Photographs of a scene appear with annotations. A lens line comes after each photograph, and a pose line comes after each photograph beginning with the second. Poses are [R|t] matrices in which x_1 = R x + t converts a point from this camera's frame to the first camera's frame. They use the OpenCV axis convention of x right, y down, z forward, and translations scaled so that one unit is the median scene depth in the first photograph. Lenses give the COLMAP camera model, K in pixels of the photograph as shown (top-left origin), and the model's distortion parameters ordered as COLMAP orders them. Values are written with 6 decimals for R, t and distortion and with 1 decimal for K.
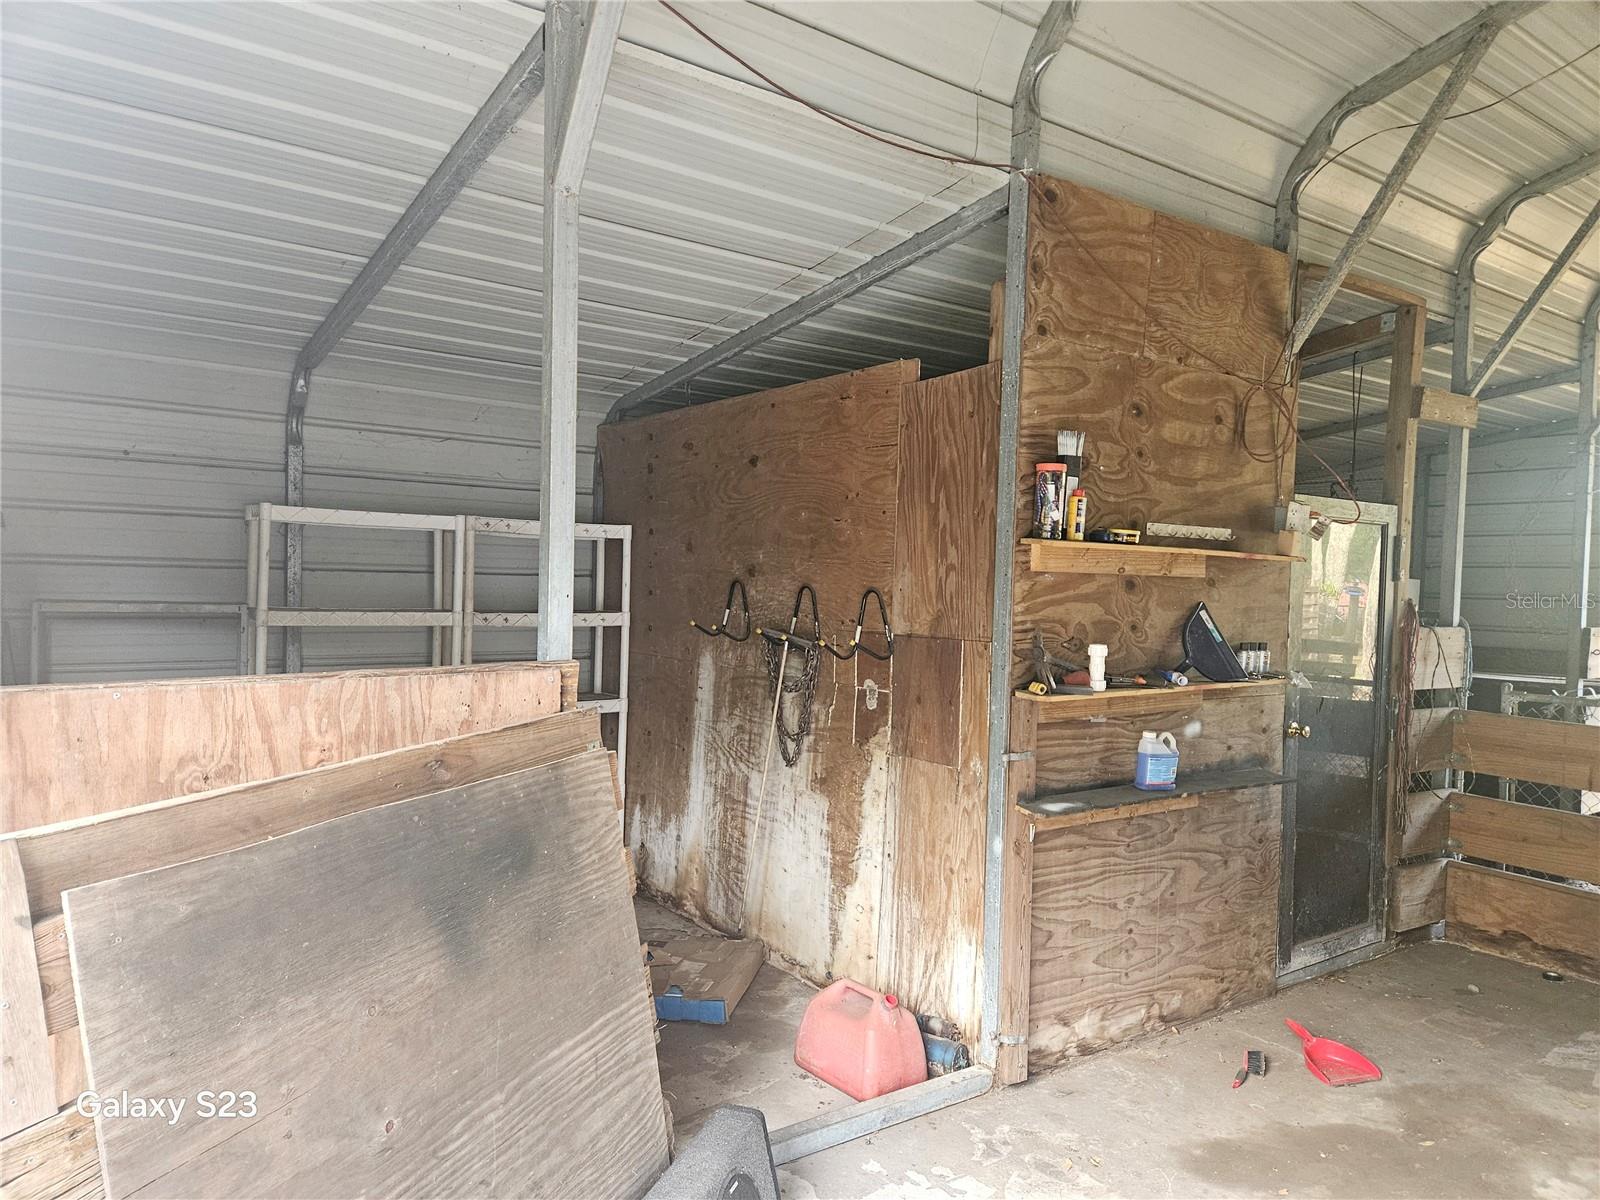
lens RADIAL K [[1071.1, 0, 789.4], [0, 1071.1, 614.0], [0, 0, 1]] dist [0.078047, -0.065370]
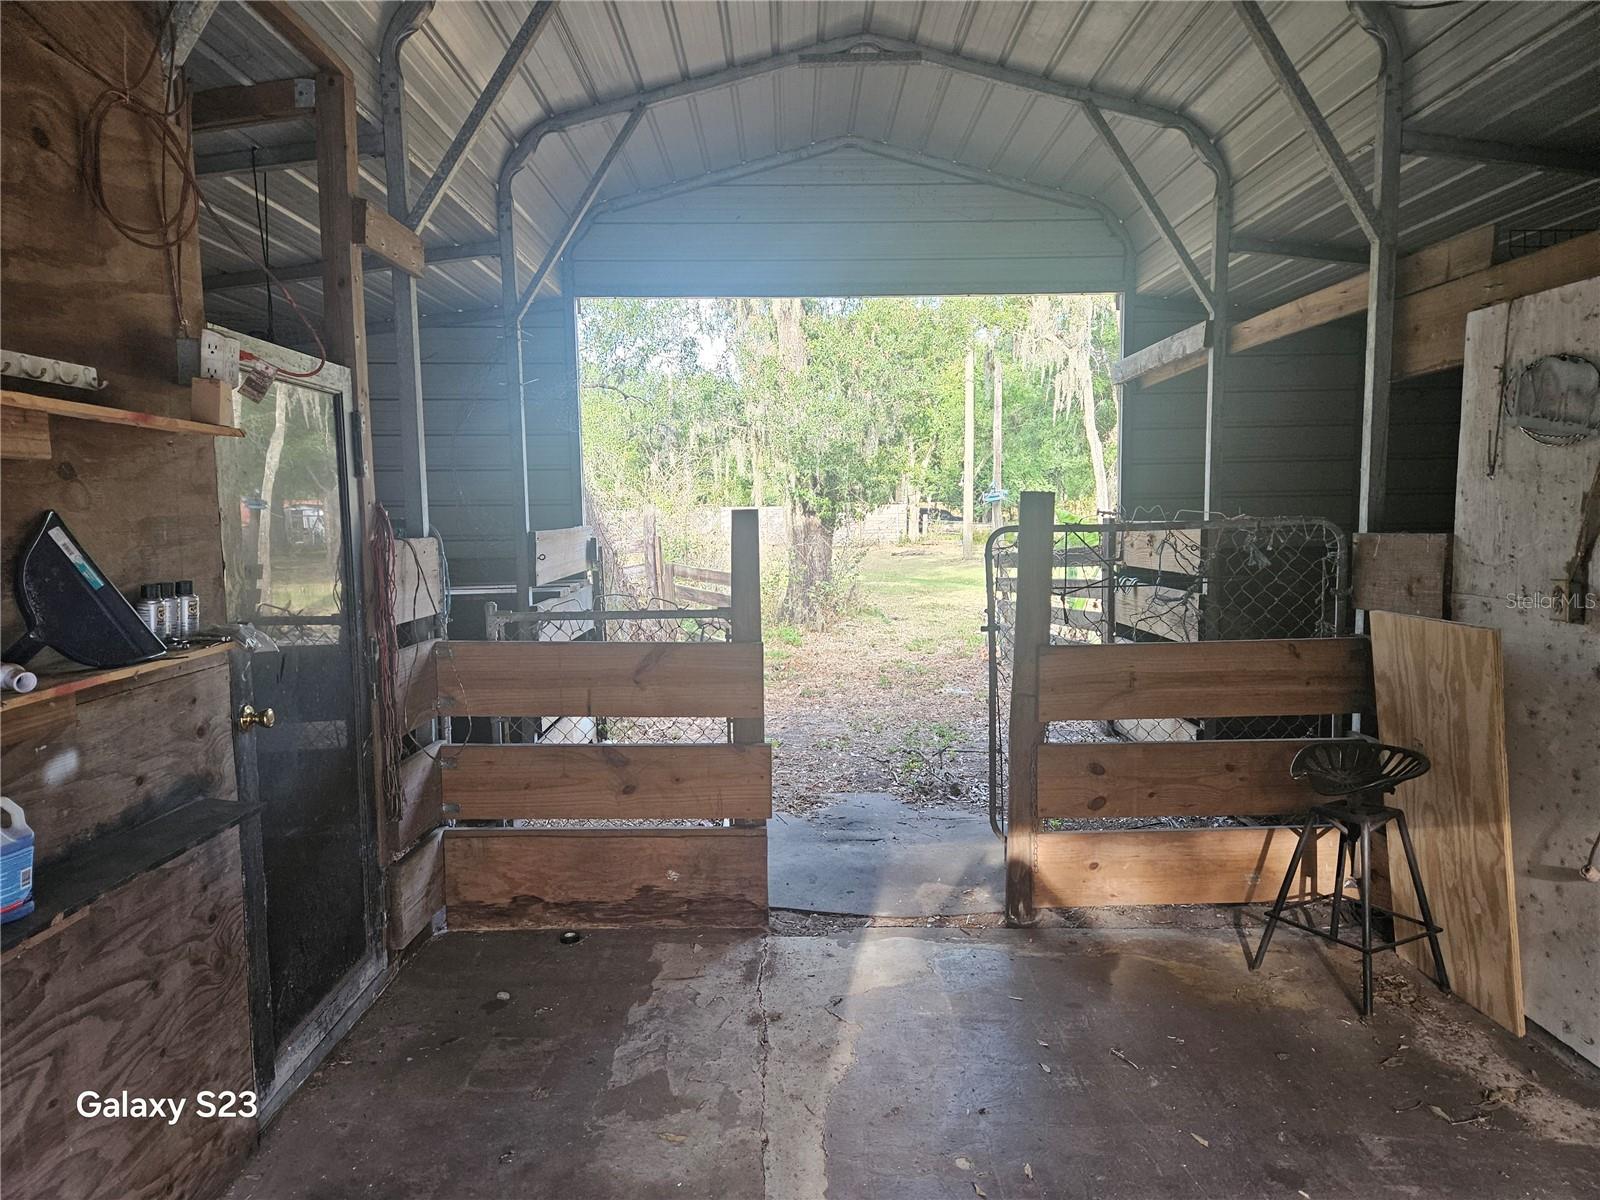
lens RADIAL K [[1071.1, 0, 815.6], [0, 1071.1, 612.3], [0, 0, 1]] dist [0.078047, -0.065370]
pose [[0.562764, -0.112490, 0.818928, 0.160269], [0.053256, 0.993573, 0.099882, 0.003503], [-0.824900, -0.012597, 0.565138, 0.421043]]
